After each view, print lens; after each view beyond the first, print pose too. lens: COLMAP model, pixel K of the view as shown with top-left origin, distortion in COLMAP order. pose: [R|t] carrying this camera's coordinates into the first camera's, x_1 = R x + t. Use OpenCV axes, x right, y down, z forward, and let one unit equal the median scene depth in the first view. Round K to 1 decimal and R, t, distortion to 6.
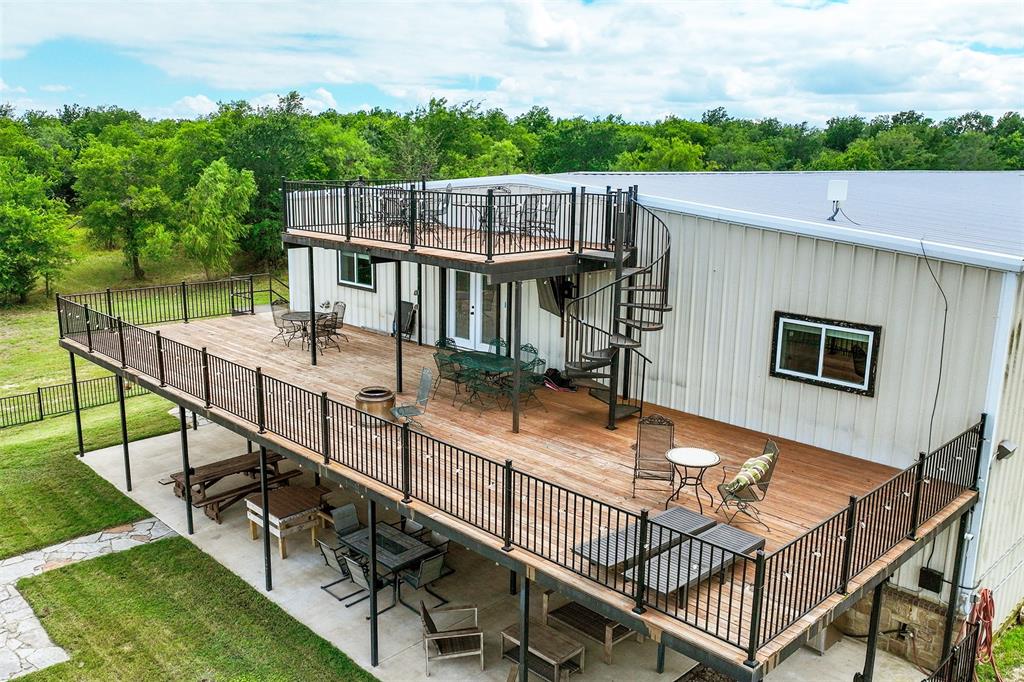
lens RADIAL K [[842.5, 0, 512.0], [0, 842.5, 341.0], [0, 0, 1]] dist [0.003898, -0.001430]
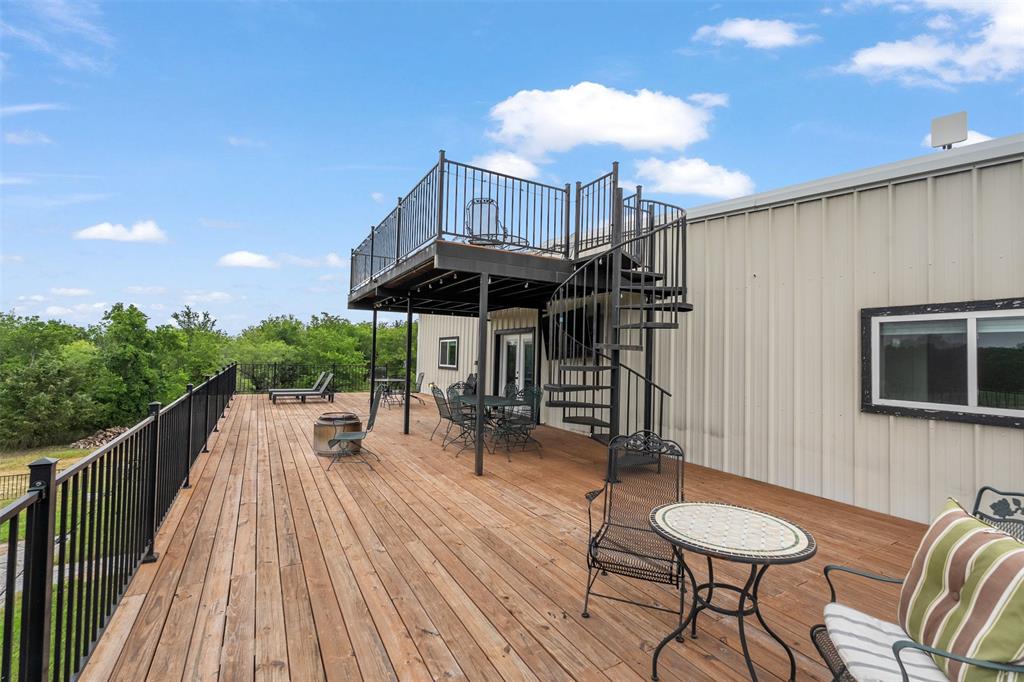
lens RADIAL K [[449.5, 0, 512.0], [0, 449.5, 341.0], [0, 0, 1]] dist [-0.002644, 0.000086]
pose [[0.967613, 0.000593, -0.252436, 0.143710], [-0.062776, 0.969148, -0.238350, 0.092030], [0.244507, 0.246477, 0.937798, 0.639829]]
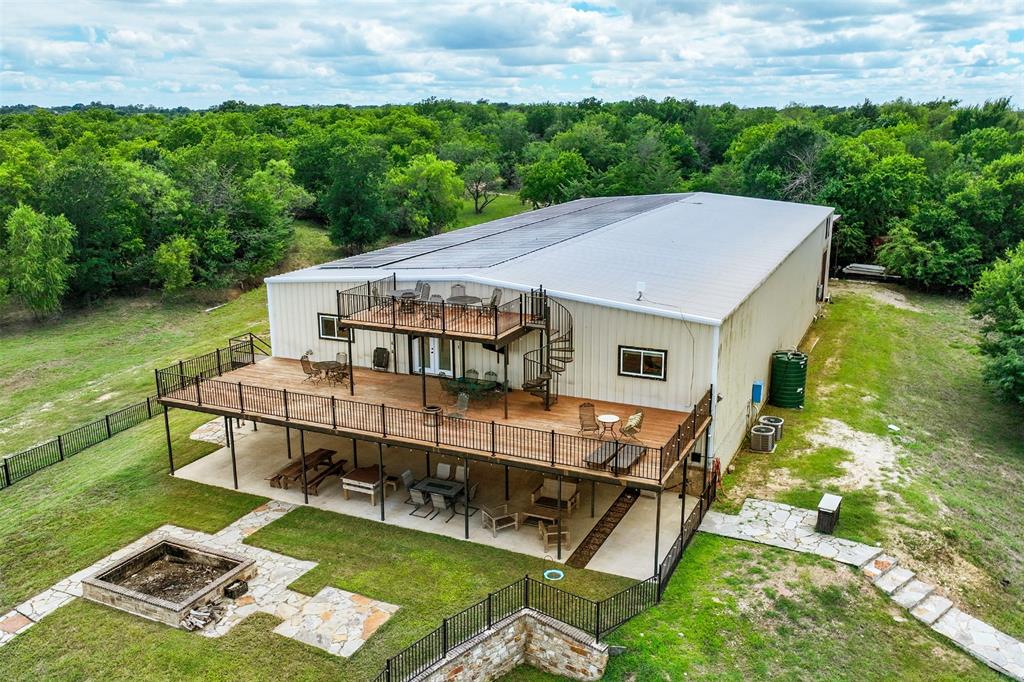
lens RADIAL K [[842.5, 0, 512.0], [0, 842.5, 341.0], [0, 0, 1]] dist [0.003898, -0.001430]
pose [[0.939846, -0.107190, 0.324344, -0.649415], [0.095351, 0.994073, 0.052227, -0.189320], [-0.328020, -0.018159, 0.944496, -0.946061]]
